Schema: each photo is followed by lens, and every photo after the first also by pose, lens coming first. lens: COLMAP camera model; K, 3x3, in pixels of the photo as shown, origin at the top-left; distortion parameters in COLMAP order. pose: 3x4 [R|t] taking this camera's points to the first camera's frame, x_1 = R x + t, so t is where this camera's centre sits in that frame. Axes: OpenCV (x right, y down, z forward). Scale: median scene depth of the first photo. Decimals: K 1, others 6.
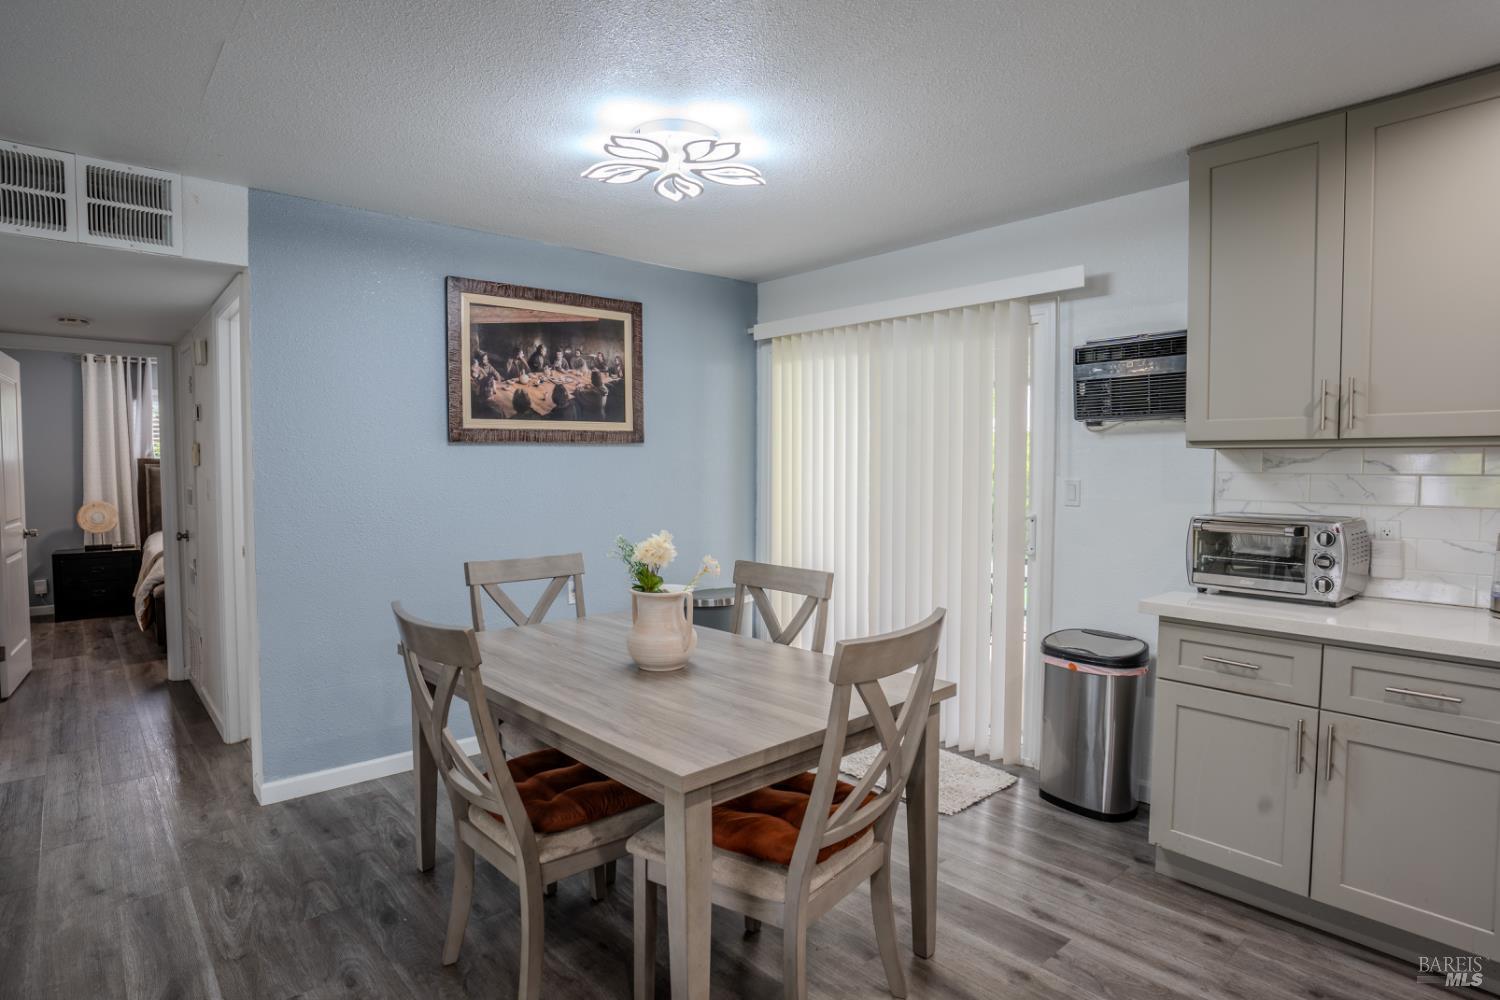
lens RADIAL K [[795.6, 0, 754.8], [0, 795.6, 504.8], [0, 0, 1]] dist [-0.082479, 0.039074]
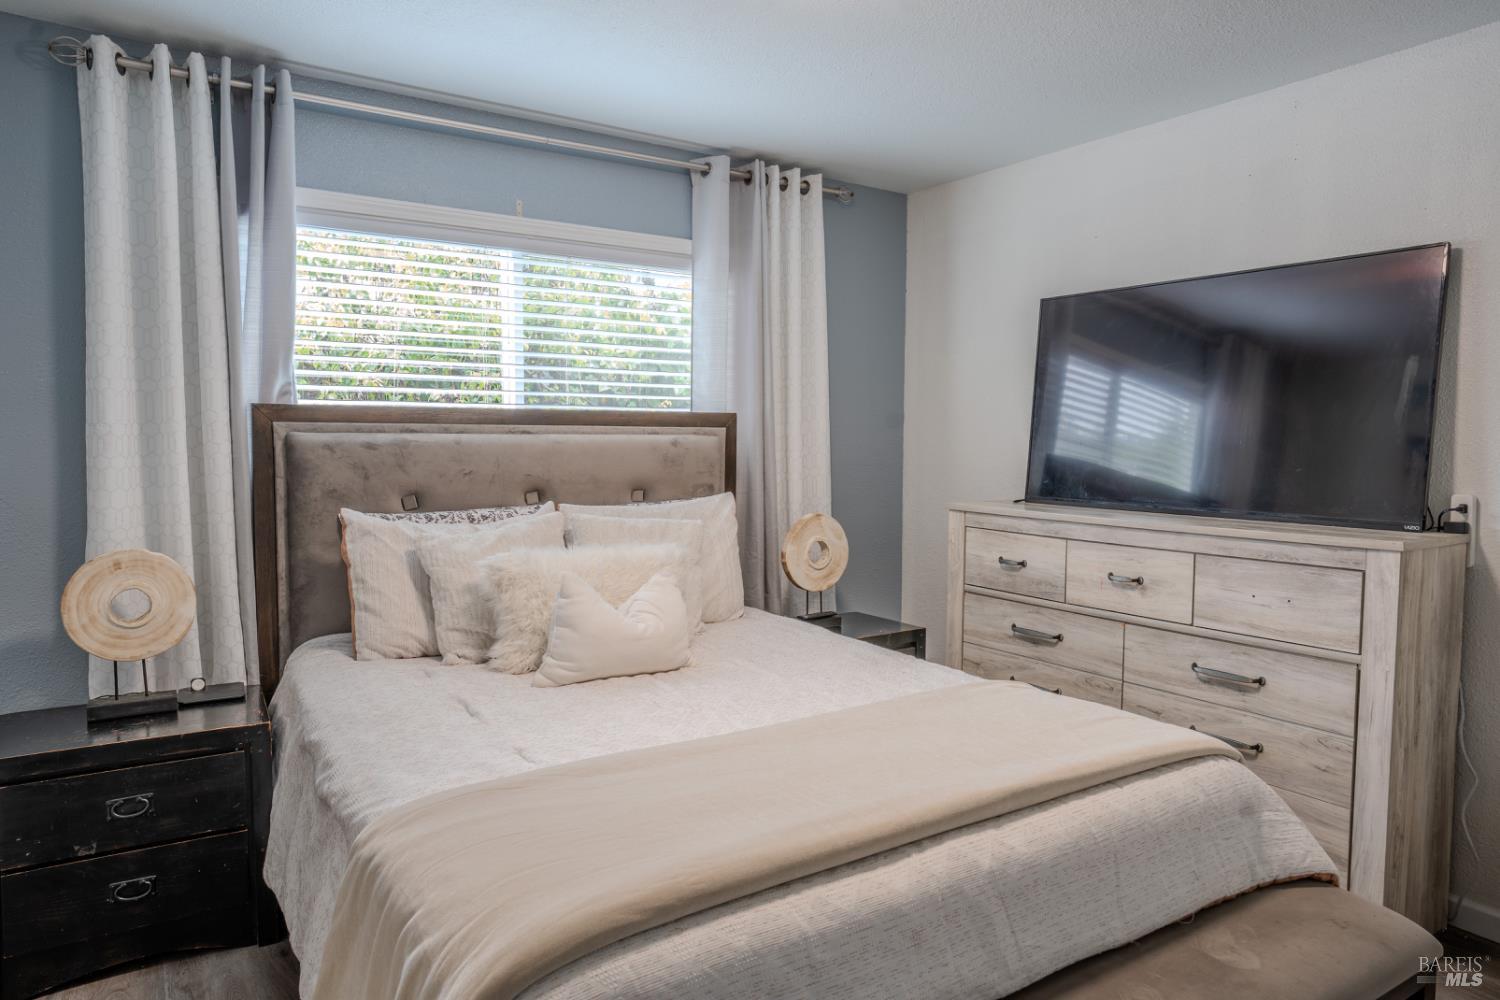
lens RADIAL K [[956.8, 0, 750.0], [0, 956.8, 500.0], [0, 0, 1]] dist [0.008186, 0.006254]
pose [[0.989685, 0.024050, -0.141228, -1.277230], [-0.020568, 0.999449, 0.026065, -0.083697], [0.141777, -0.022891, 0.989634, 1.491188]]
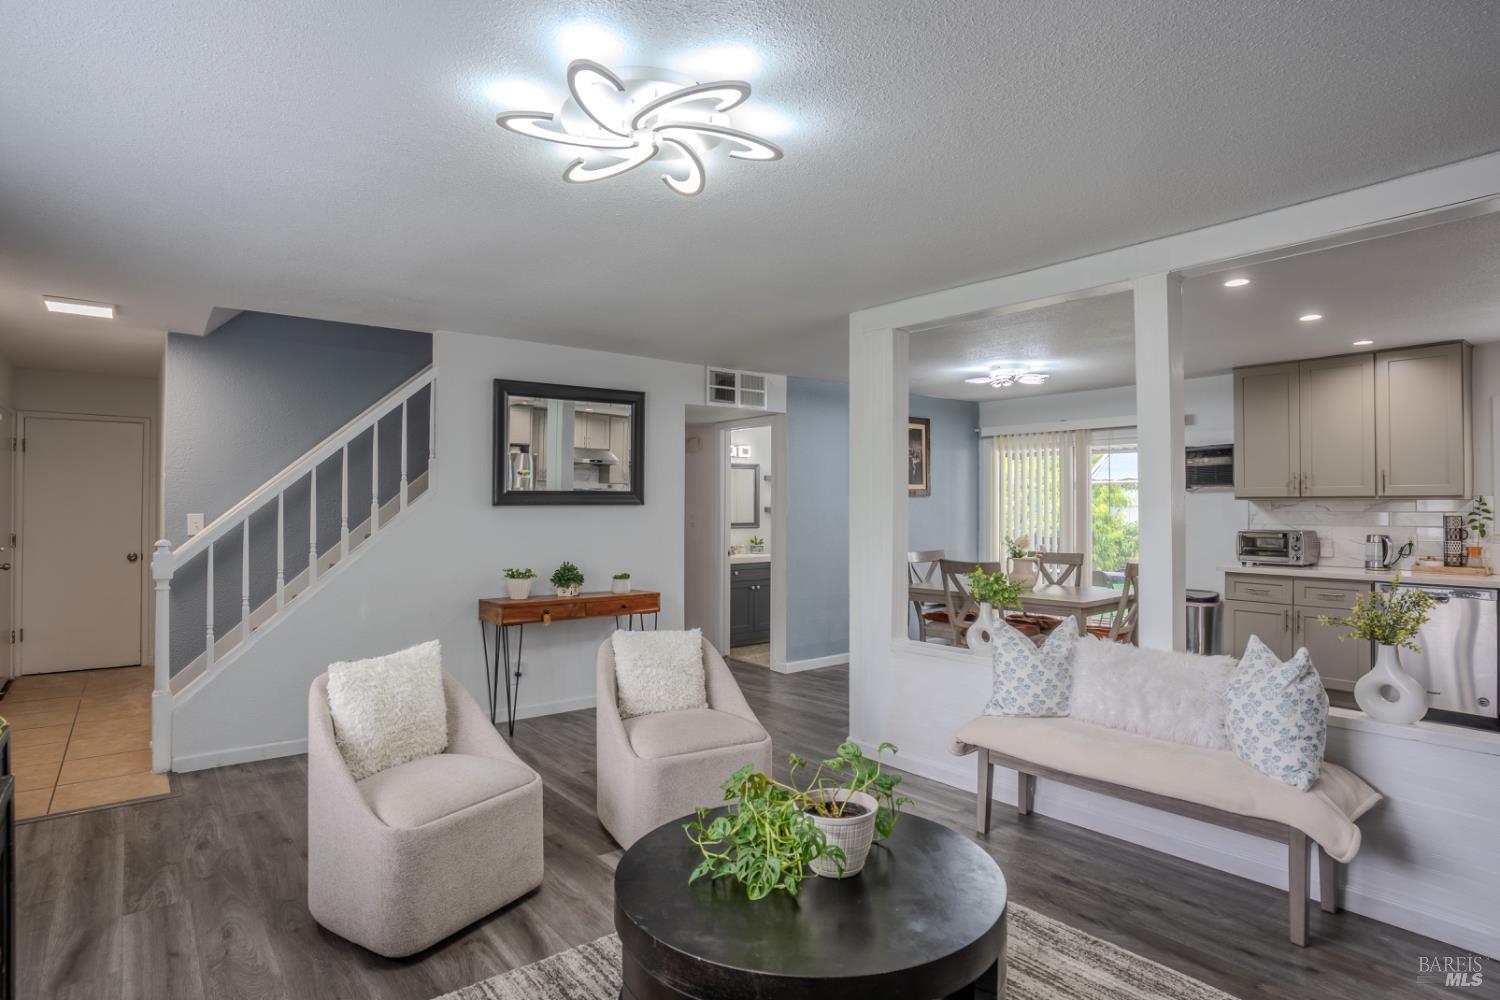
lens RADIAL K [[784.9, 0, 744.0], [0, 784.9, 497.8], [0, 0, 1]] dist [-0.077645, 0.030203]
pose [[0.998196, -0.000108, -0.060046, -0.650576], [-0.003453, 0.998241, -0.059188, 0.049899], [0.059947, 0.059289, 0.996439, -1.147422]]
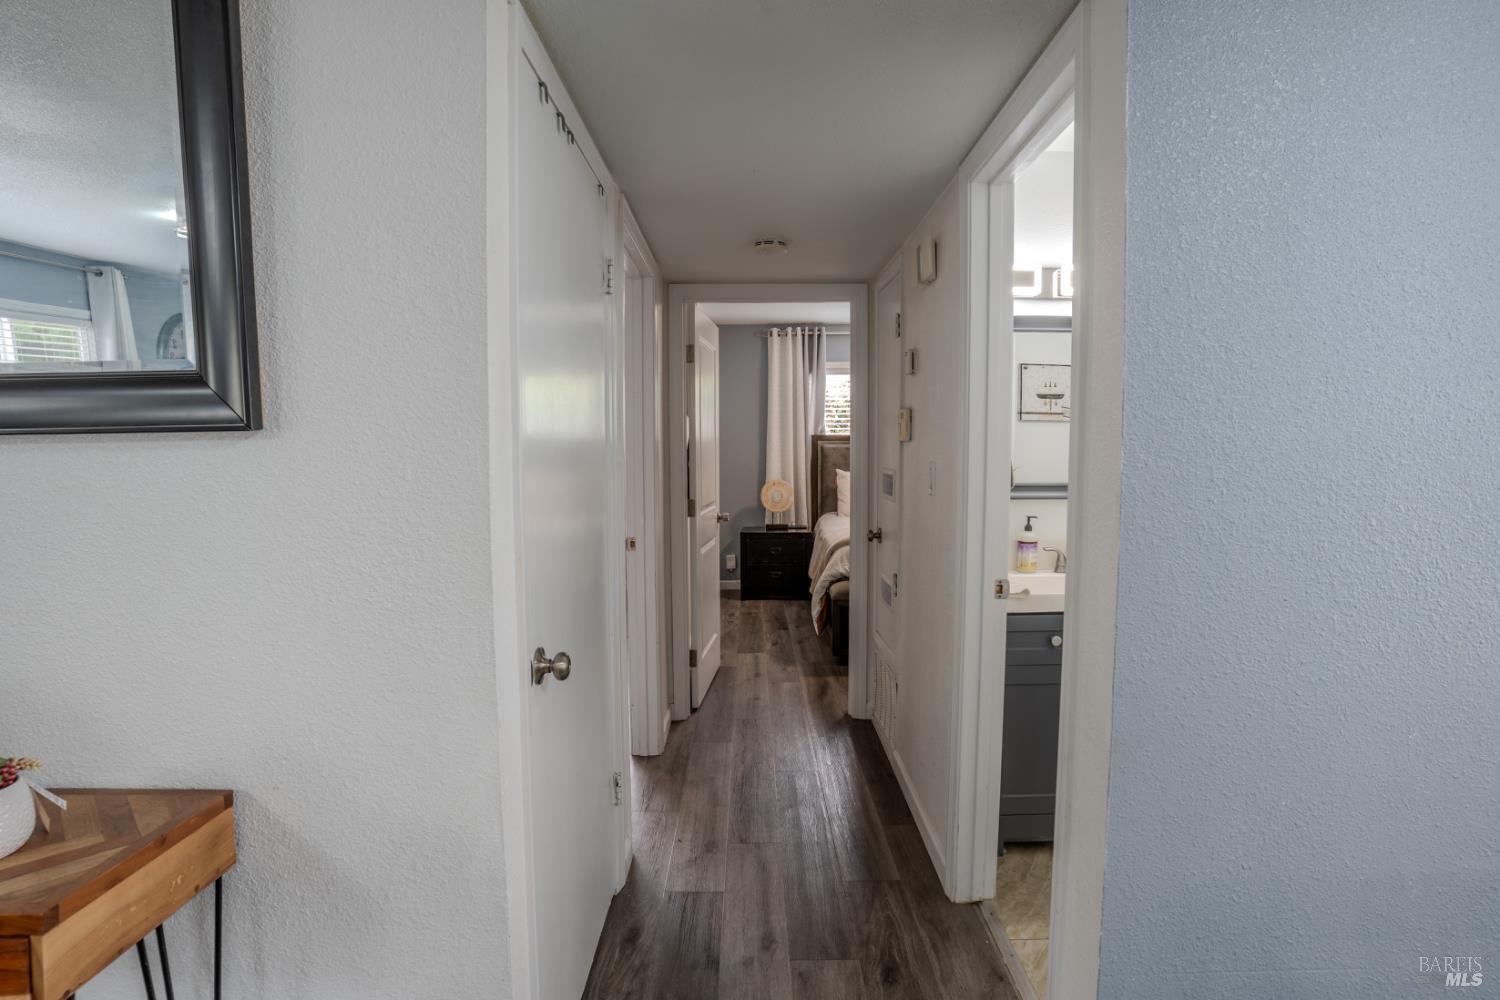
lens RADIAL K [[795.6, 0, 754.8], [0, 795.6, 504.8], [0, 0, 1]] dist [-0.082479, 0.039074]
pose [[0.746415, 0.045430, -0.663928, -0.463759], [-0.027246, 0.998917, 0.037722, -0.022092], [0.664922, -0.010067, 0.746845, 0.500688]]
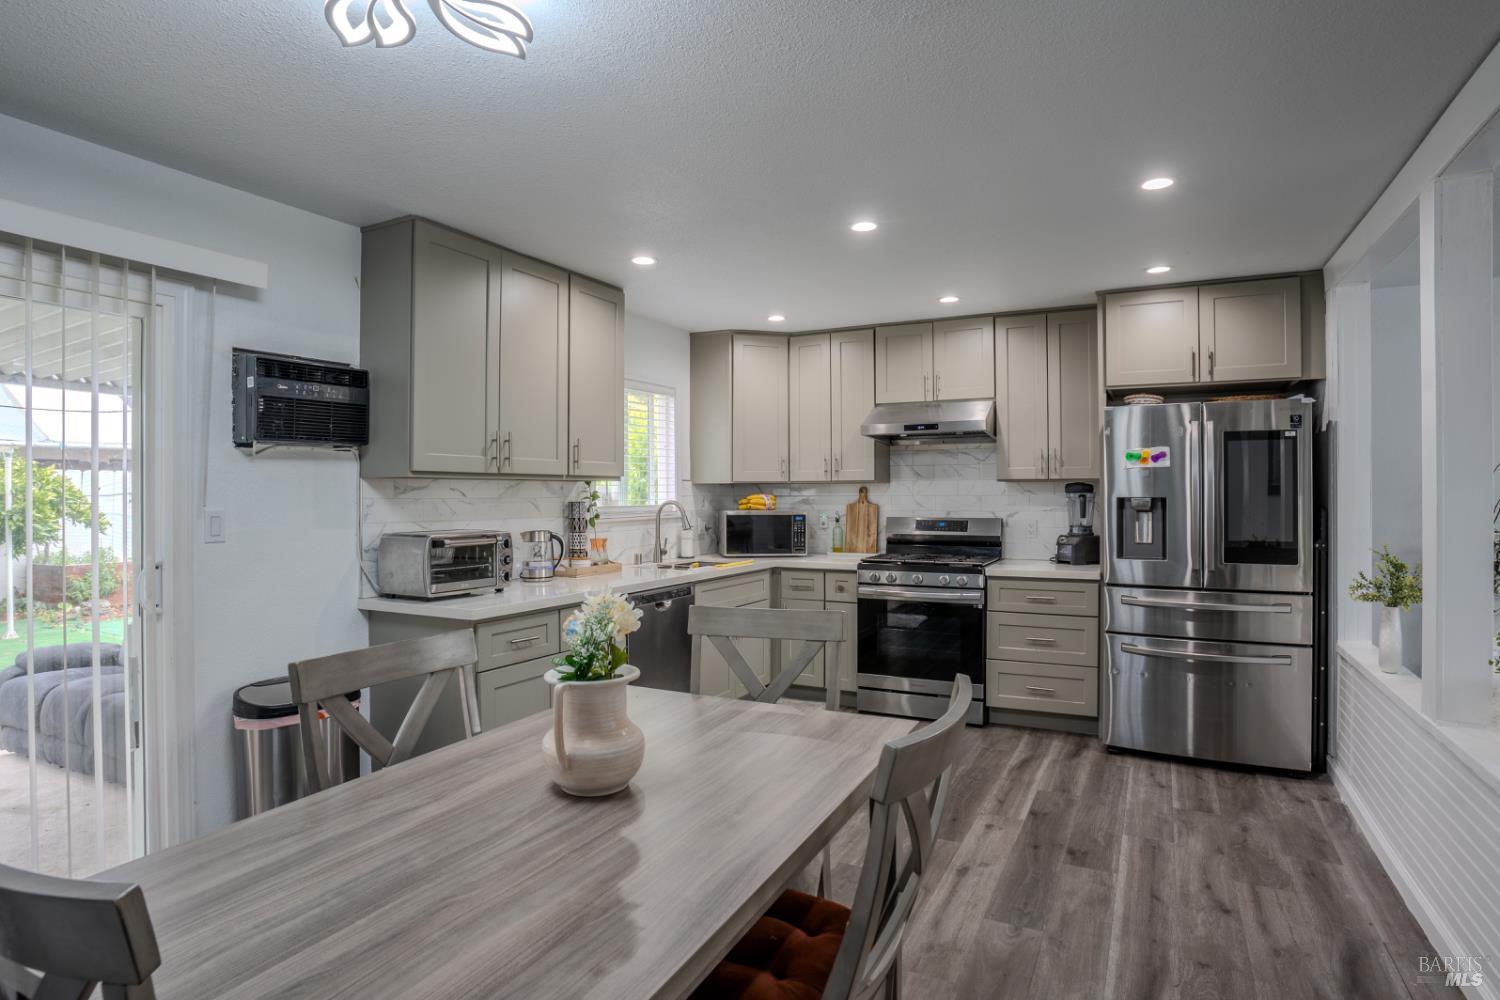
lens RADIAL K [[810.9, 0, 750.0], [0, 810.9, 500.0], [0, 0, 1]] dist [-0.101354, 0.068343]
pose [[-0.357776, -0.006926, 0.933782, -0.626079], [0.049862, 0.998404, 0.026510, -0.041070], [-0.932475, 0.056044, -0.356860, 0.860596]]
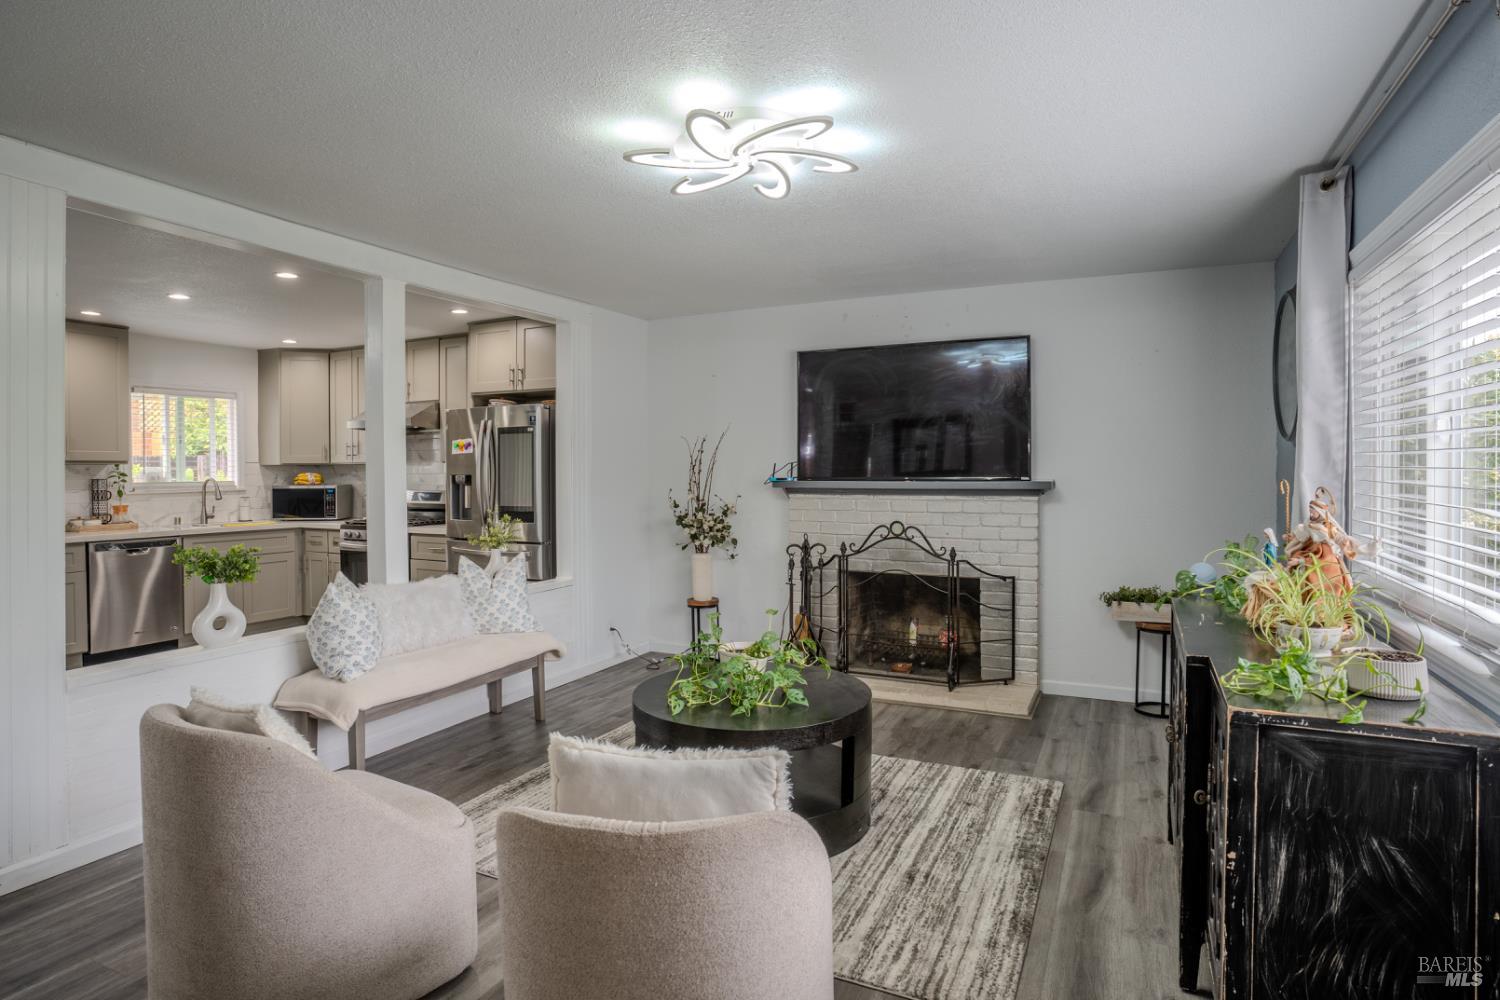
lens RADIAL K [[810.9, 0, 750.0], [0, 810.9, 500.0], [0, 0, 1]] dist [-0.101354, 0.068343]
pose [[-0.368716, -0.034822, 0.928889, -1.599962], [0.049553, 0.997141, 0.057050, 0.006742], [-0.928220, 0.067064, -0.365937, -0.169493]]
